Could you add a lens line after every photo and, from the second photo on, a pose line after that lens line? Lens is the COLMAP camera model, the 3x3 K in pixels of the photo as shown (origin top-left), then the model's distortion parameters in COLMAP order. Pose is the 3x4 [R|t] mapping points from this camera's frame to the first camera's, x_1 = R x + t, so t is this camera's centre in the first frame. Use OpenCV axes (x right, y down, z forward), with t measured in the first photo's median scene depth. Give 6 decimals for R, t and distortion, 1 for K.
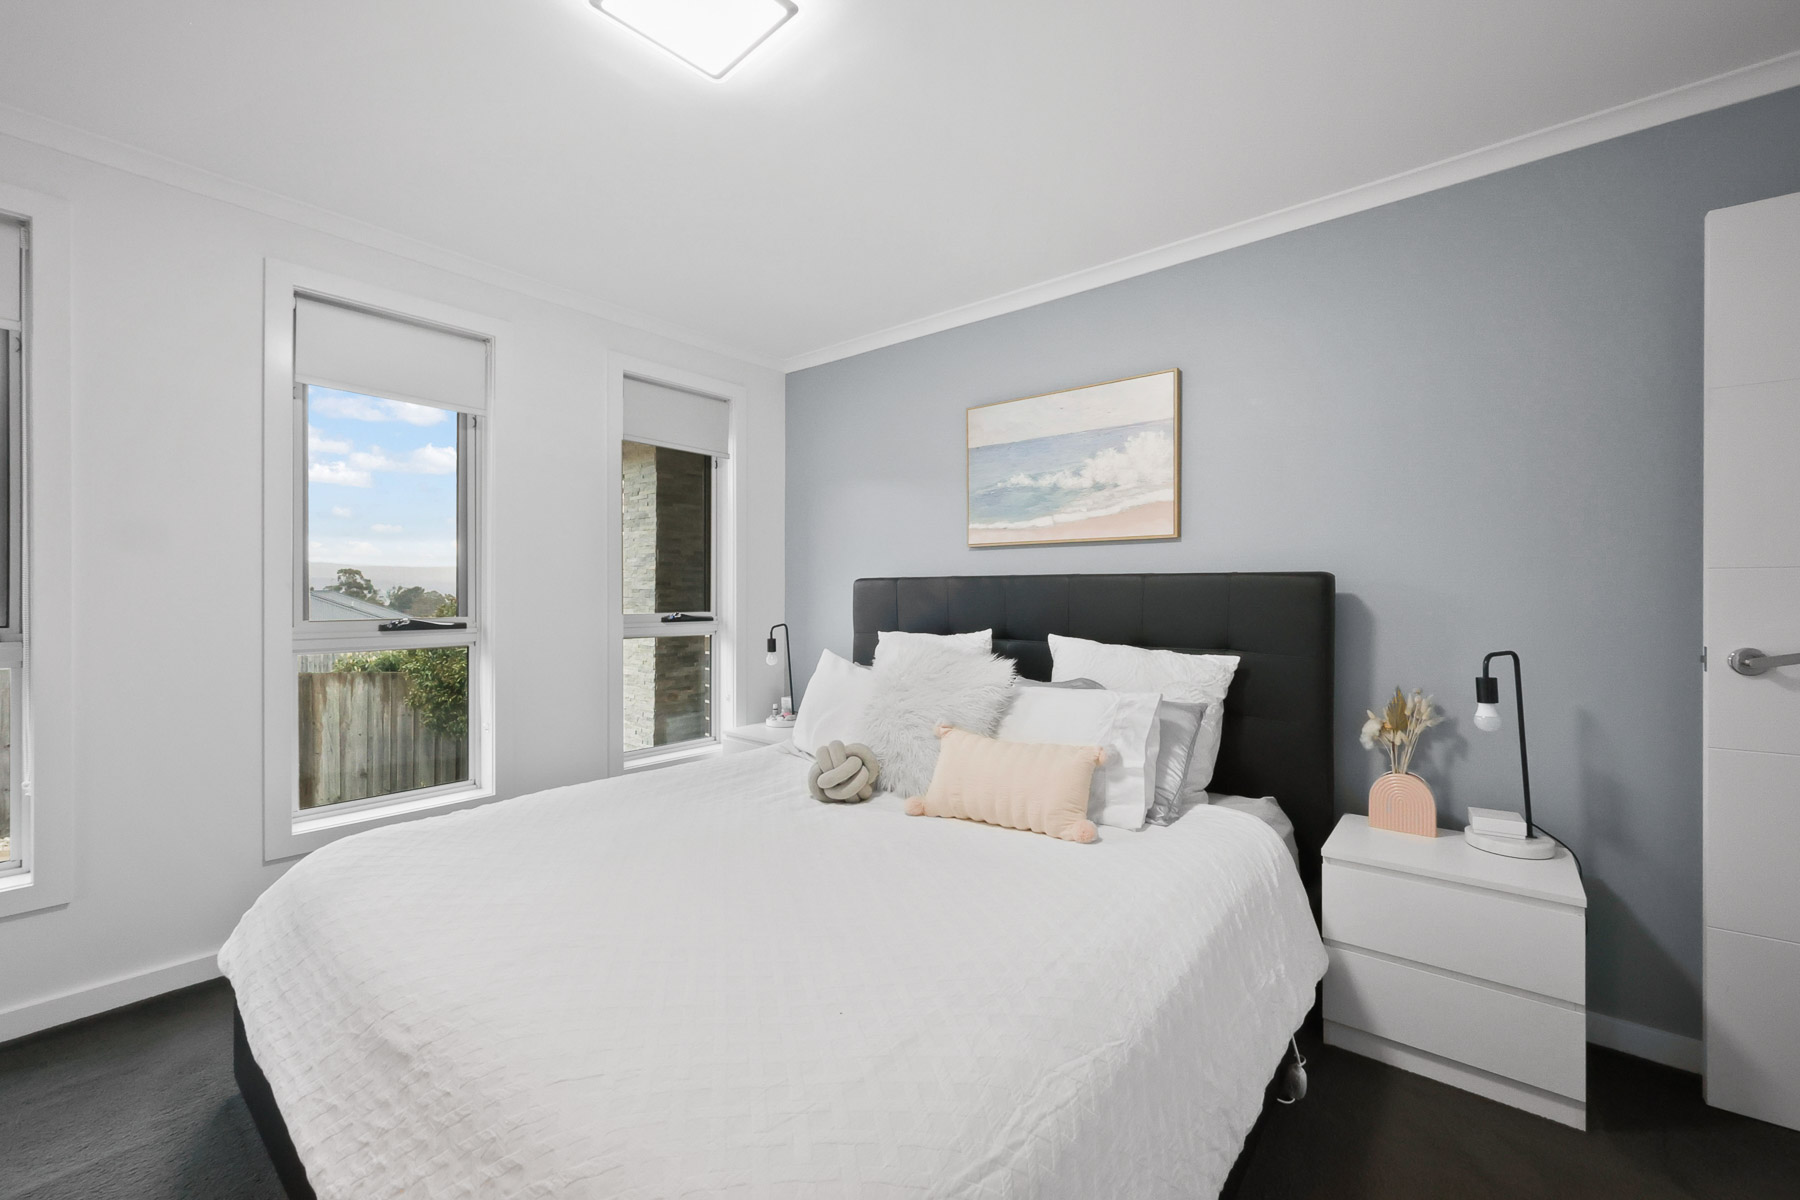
lens RADIAL K [[731.7, 0, 902.8], [0, 731.7, 594.3], [0, 0, 1]] dist [-0.000831, -0.000041]
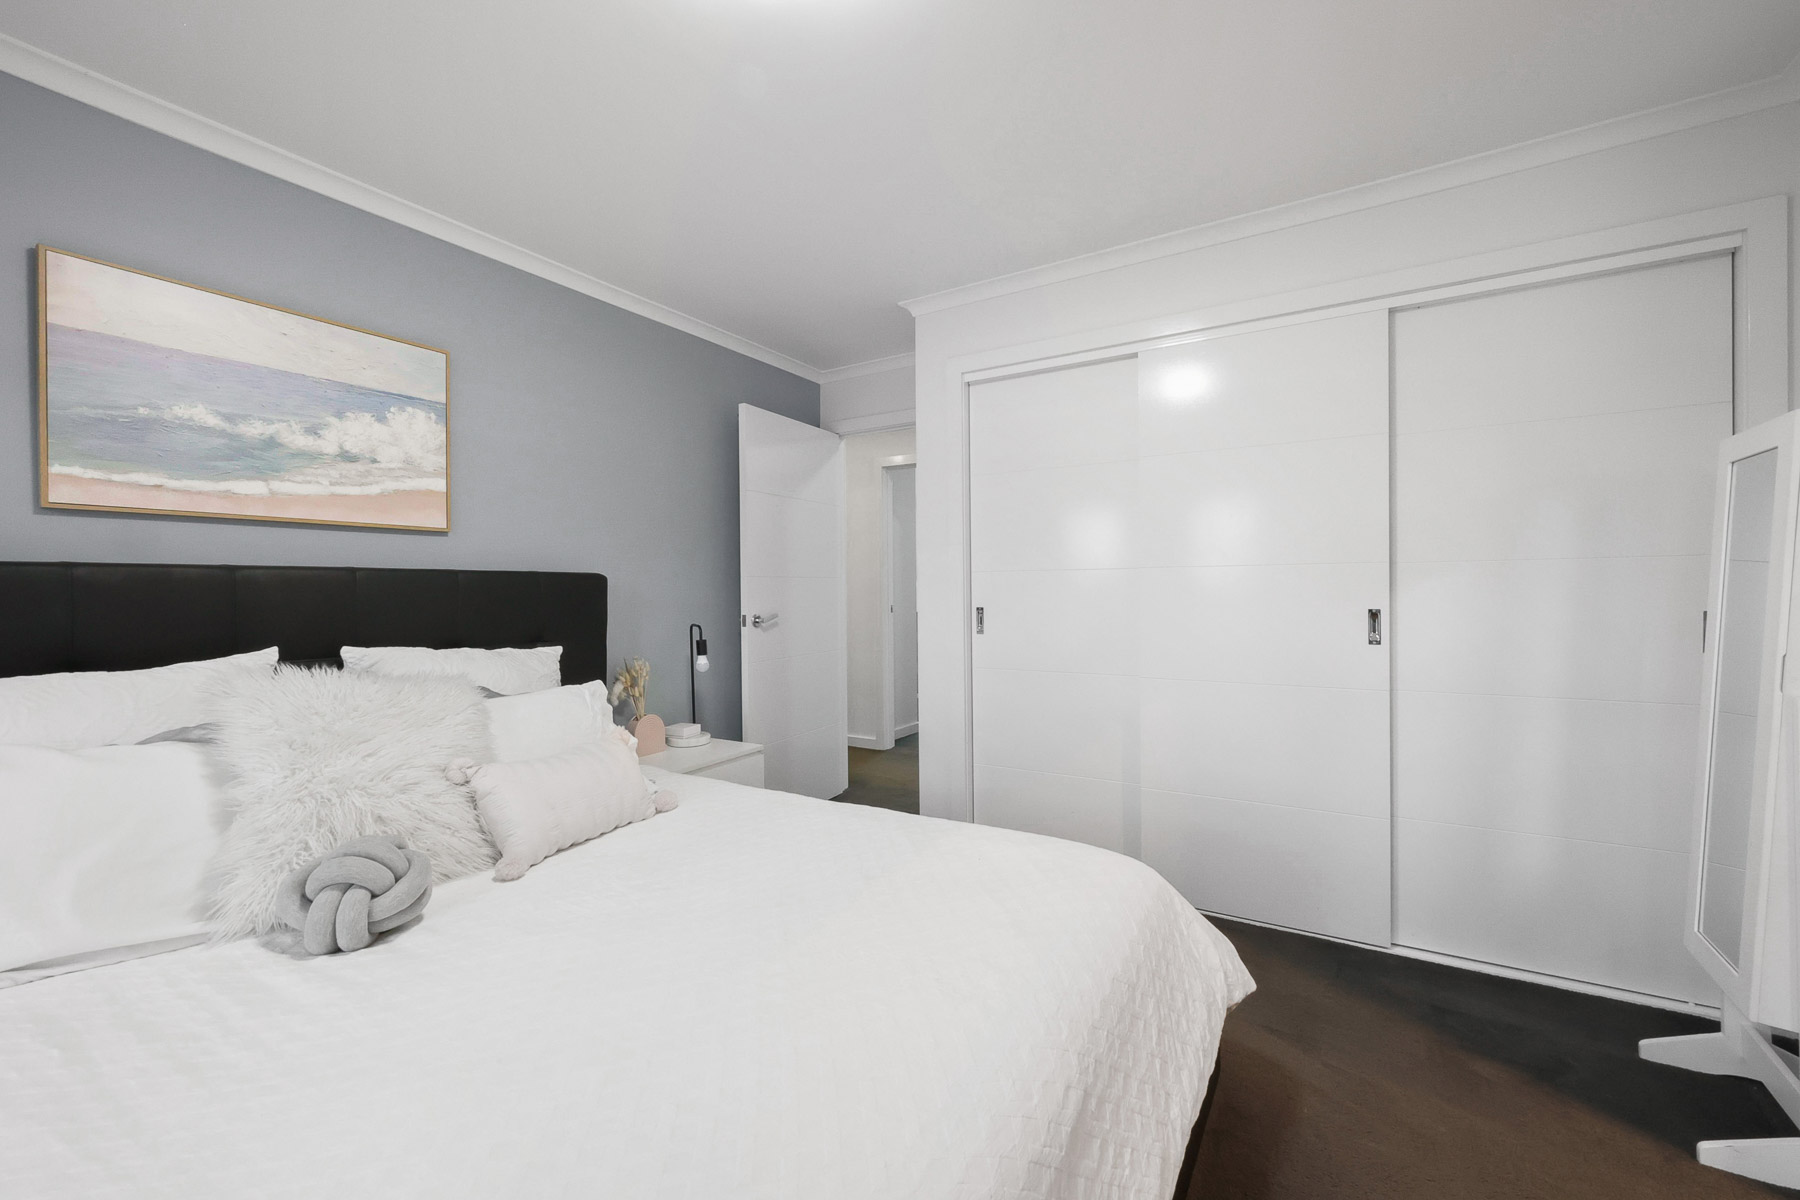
lens RADIAL K [[731.7, 0, 902.8], [0, 731.7, 594.3], [0, 0, 1]] dist [-0.000831, -0.000041]
pose [[-0.148408, -0.009648, 0.988879, -0.606482], [0.006052, 0.999925, 0.010664, -0.003514], [-0.988908, 0.007567, -0.148339, 0.529136]]
